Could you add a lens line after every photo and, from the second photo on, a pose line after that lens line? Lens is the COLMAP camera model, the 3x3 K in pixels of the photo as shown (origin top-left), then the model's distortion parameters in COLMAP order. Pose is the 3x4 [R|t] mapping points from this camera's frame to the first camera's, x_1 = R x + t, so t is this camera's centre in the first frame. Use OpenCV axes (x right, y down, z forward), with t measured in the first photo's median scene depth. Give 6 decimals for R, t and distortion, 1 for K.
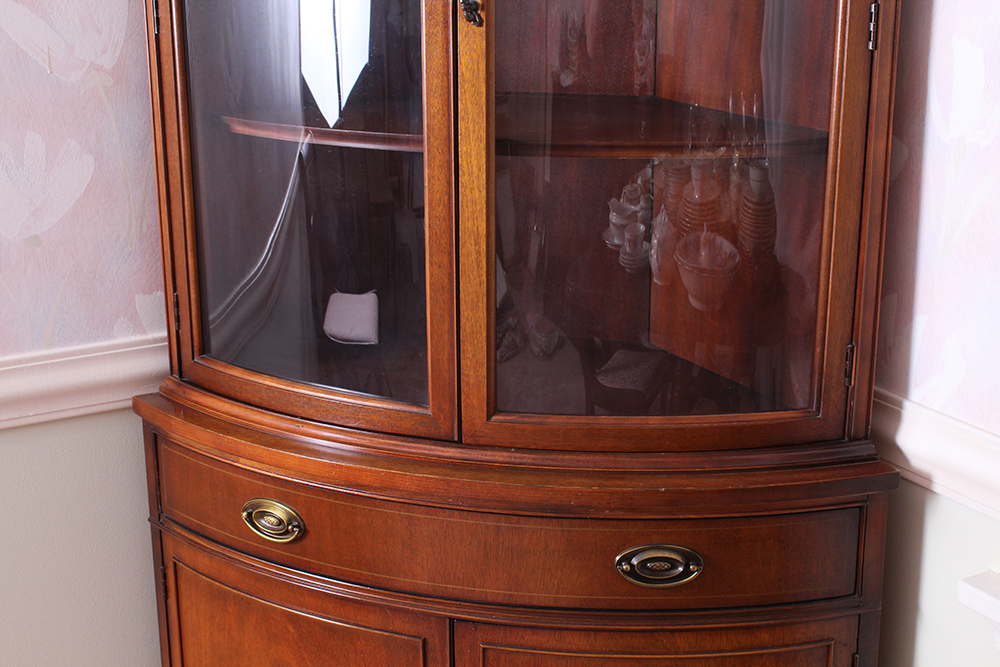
lens RADIAL K [[1551.7, 0, 497.9], [0, 1551.7, 331.3], [0, 0, 1]] dist [-0.058667, 0.000000]
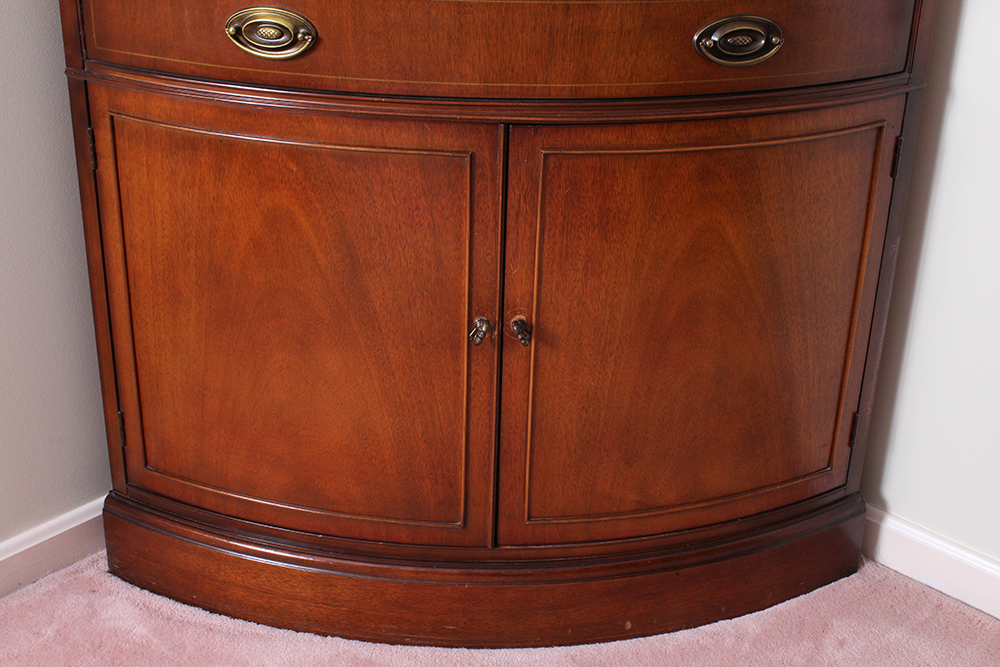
lens RADIAL K [[1383.8, 0, 501.1], [0, 1383.8, 334.8], [0, 0, 1]] dist [-0.045244, 0.000000]
pose [[0.943599, -0.111584, 0.311721, -0.290680], [0.055725, 0.981591, 0.182687, 0.160366], [-0.326367, -0.155013, 0.932446, 0.256603]]
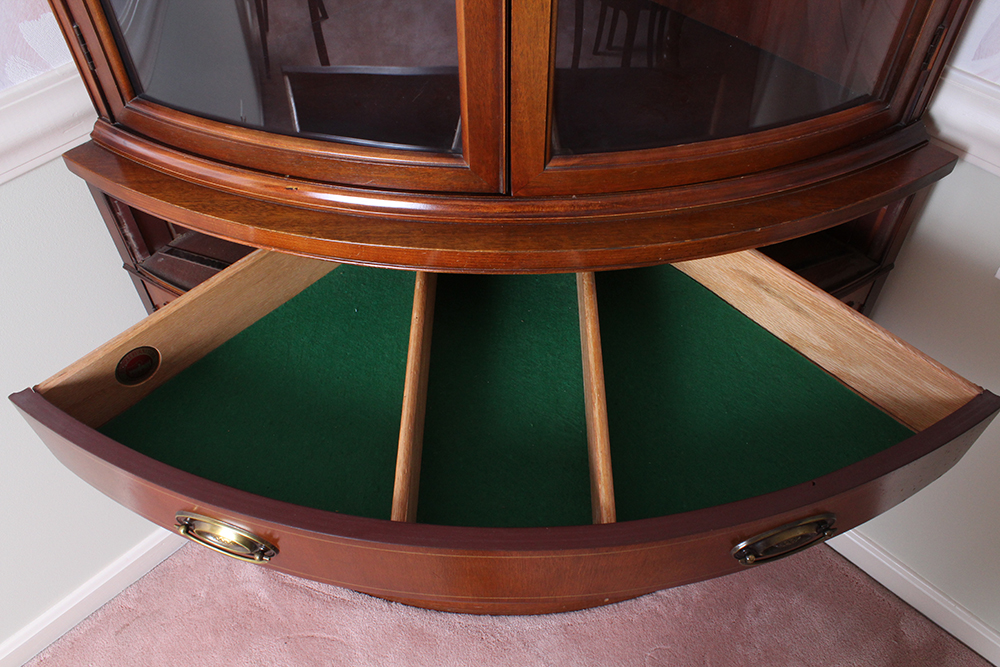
lens RADIAL K [[820.7, 0, 509.1], [0, 820.7, 335.2], [0, 0, 1]] dist [-0.131025, 0.023836]
pose [[0.956322, -0.216846, 0.196028, -0.123752], [0.072814, 0.826175, 0.558688, -0.107586], [-0.283103, -0.520012, 0.805879, 0.610321]]
